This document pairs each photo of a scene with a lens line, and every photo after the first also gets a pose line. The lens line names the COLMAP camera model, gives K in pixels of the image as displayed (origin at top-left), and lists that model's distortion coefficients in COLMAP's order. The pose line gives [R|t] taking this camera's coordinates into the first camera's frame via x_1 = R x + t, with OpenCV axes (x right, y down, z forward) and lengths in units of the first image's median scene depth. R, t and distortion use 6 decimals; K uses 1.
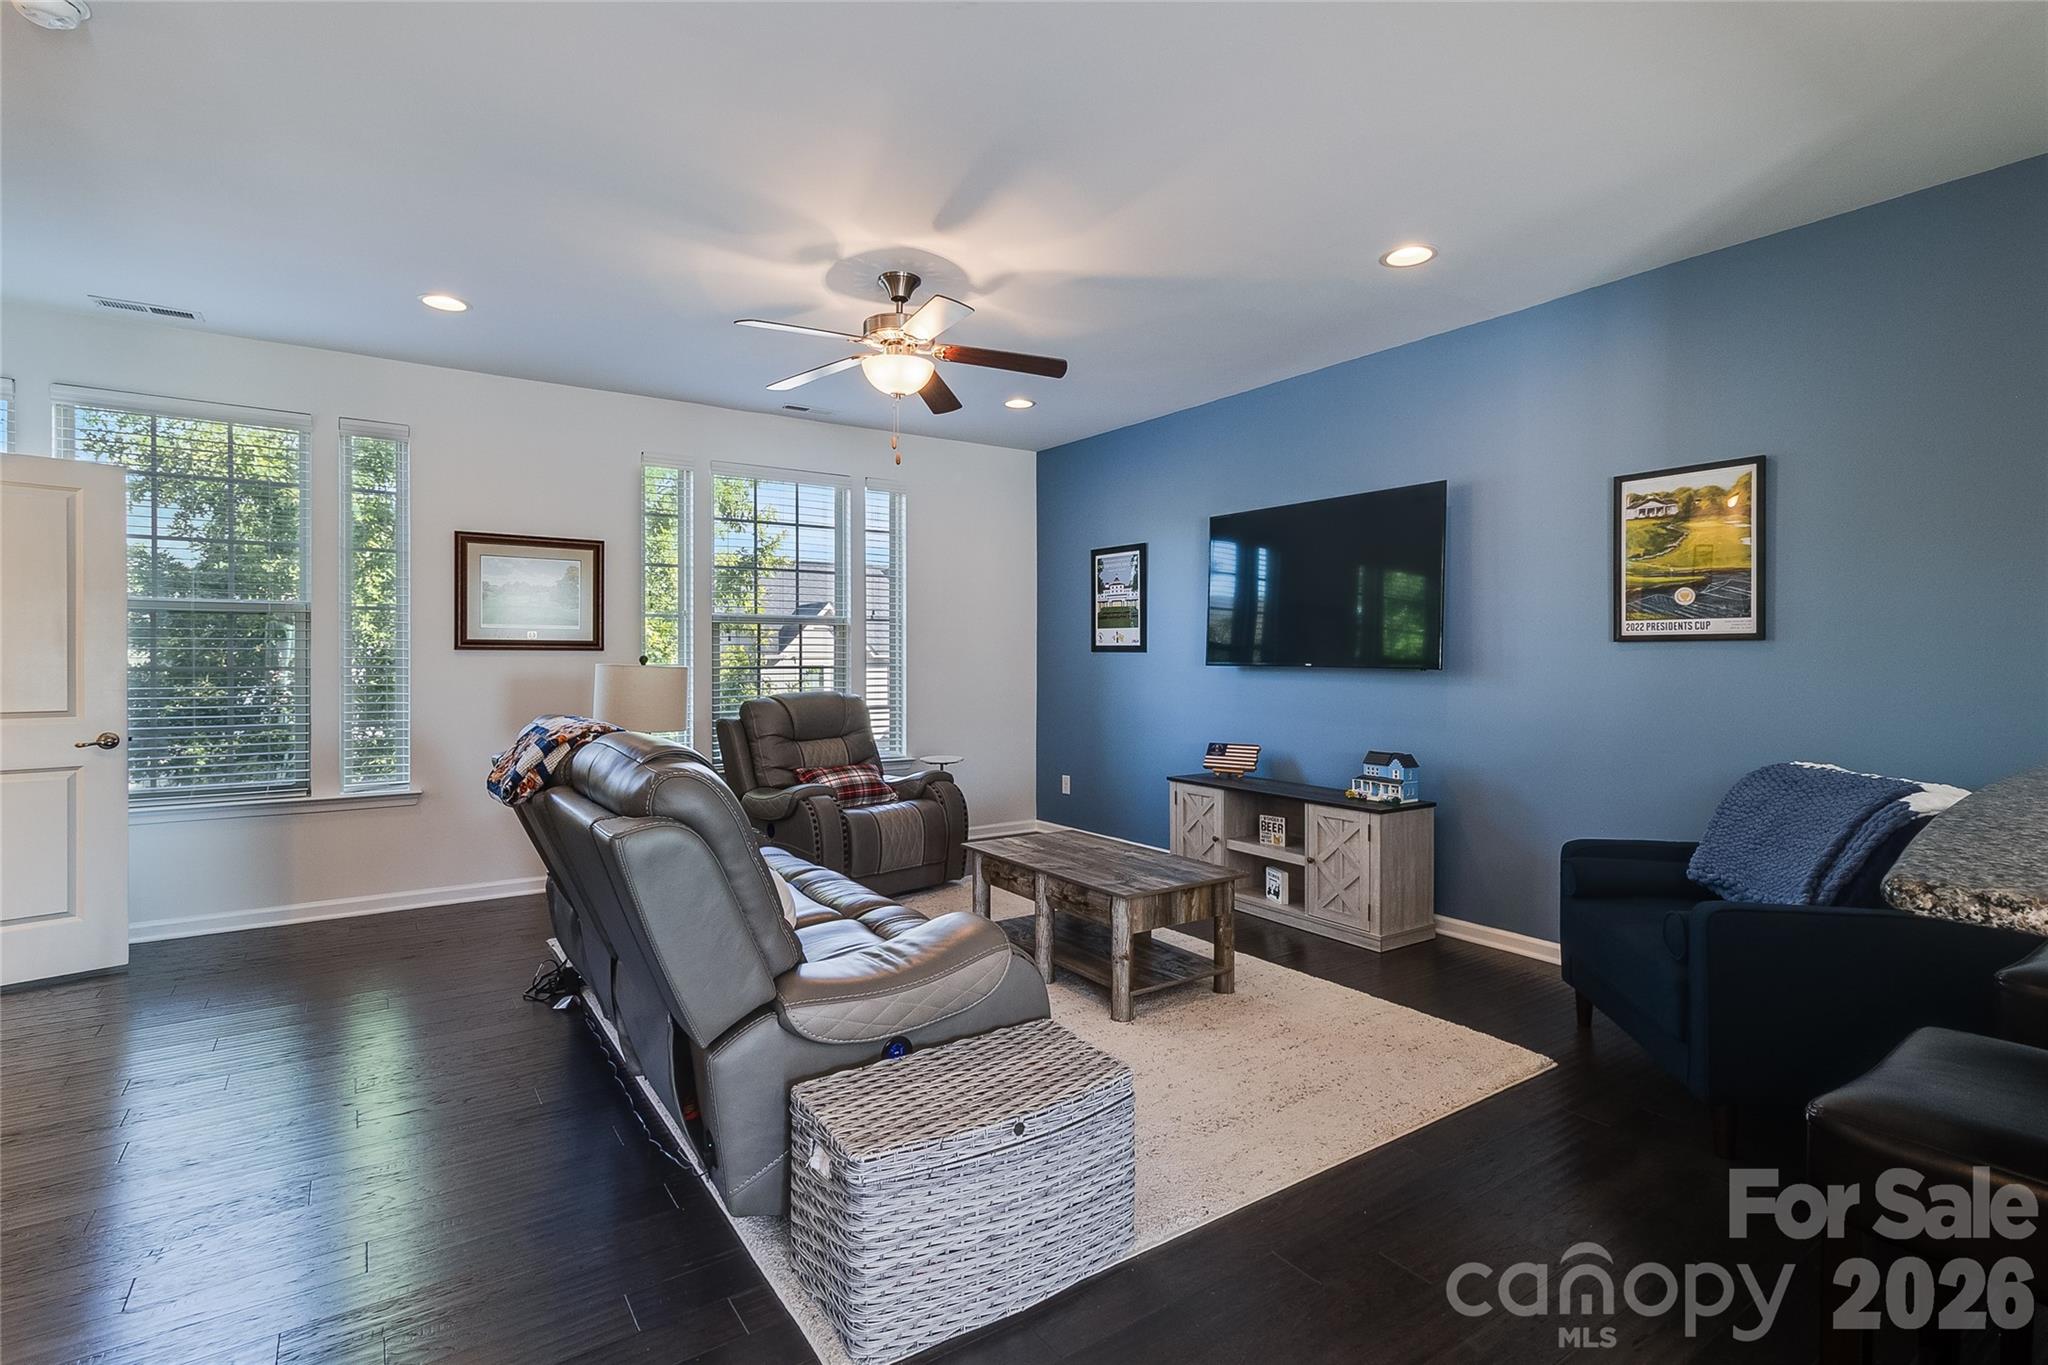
lens RADIAL K [[973.3, 0, 1016.4], [0, 973.3, 647.0], [0, 0, 1]] dist [-0.003890, -0.000679]
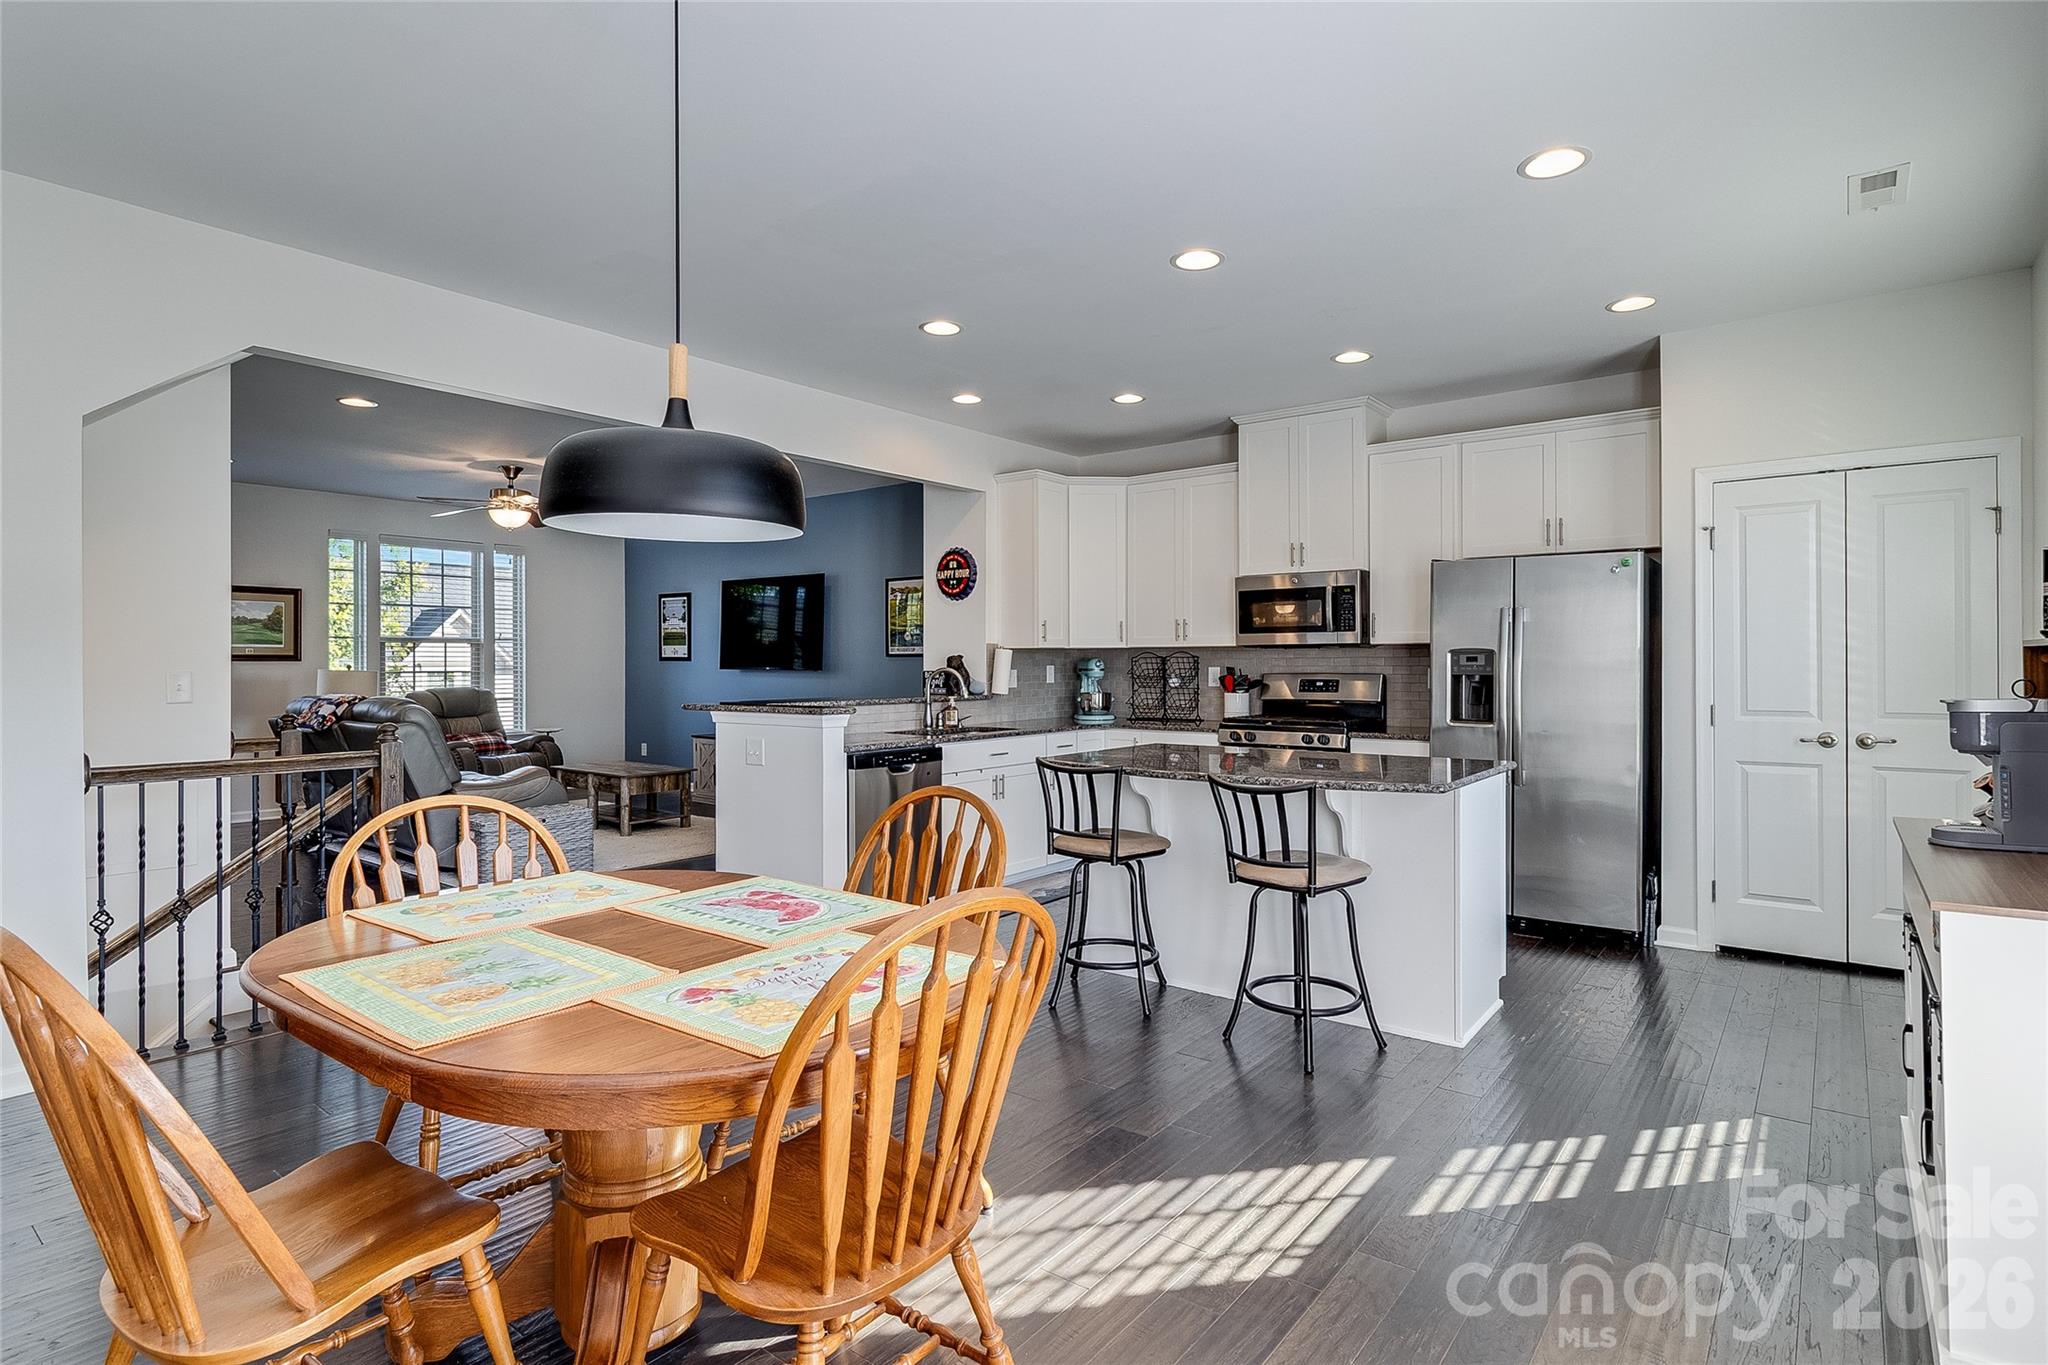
lens RADIAL K [[1031.2, 0, 1026.5], [0, 1031.2, 653.6], [0, 0, 1]] dist [-0.002588, -0.000633]
pose [[0.951264, -0.000420, 0.308378, 0.136946], [-0.000059, 0.999999, 0.001543, -0.009612], [-0.308378, -0.001486, 0.951263, -0.775099]]
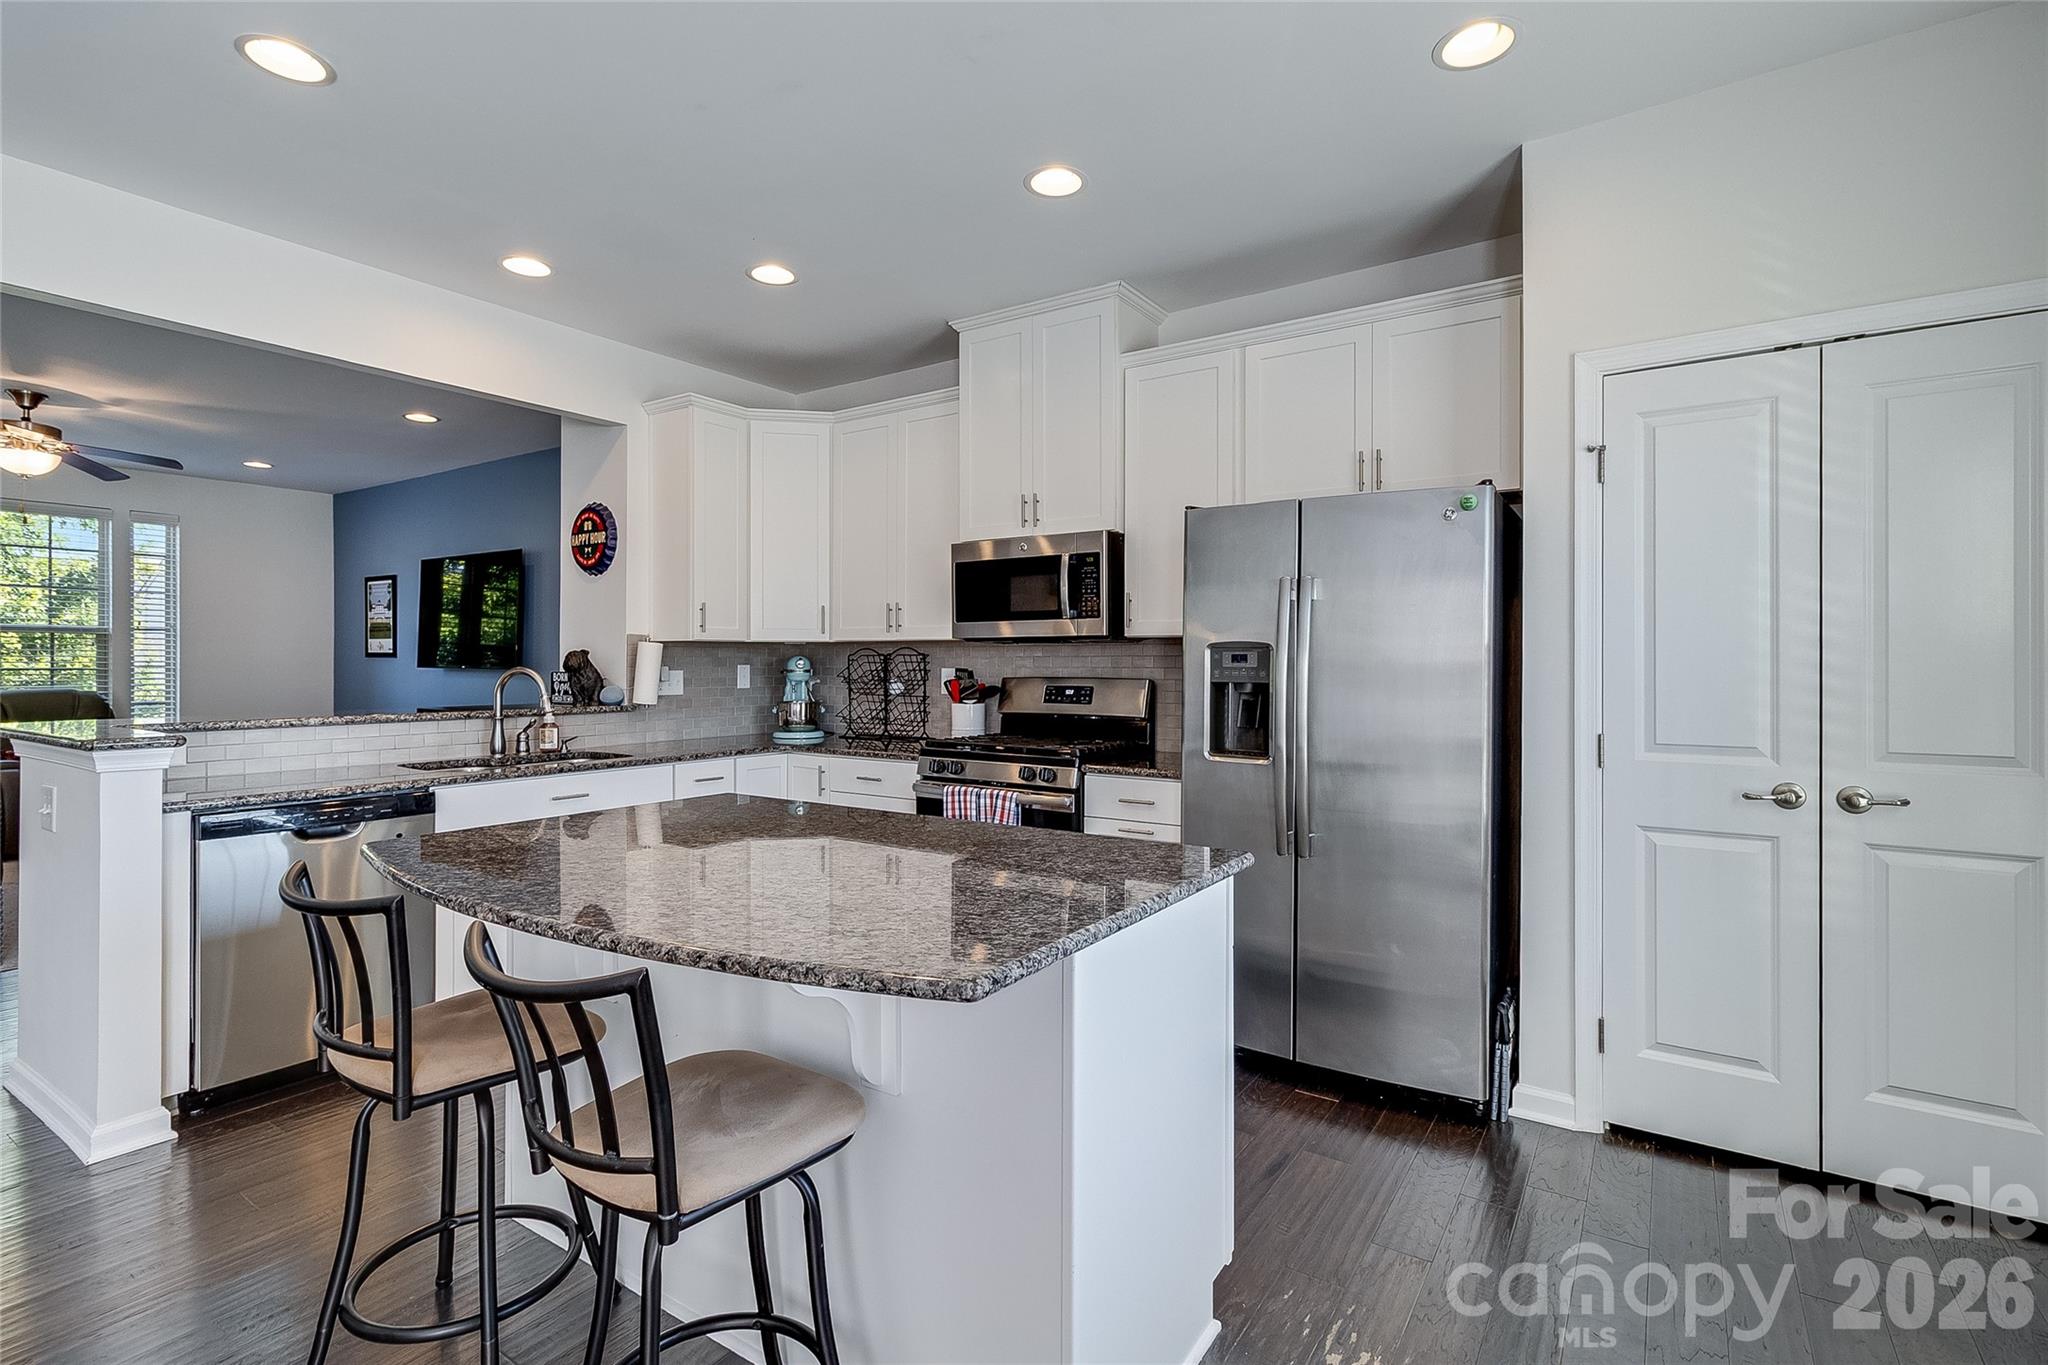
lens RADIAL K [[957.2, 0, 1023.7], [0, 957.2, 653.4], [0, 0, 1]] dist [0.000226, -0.000017]
pose [[0.926713, 0.005647, 0.375728, 0.436772], [-0.006171, 0.999981, 0.000191, -0.006001], [-0.375720, -0.002496, 0.926730, -0.520851]]
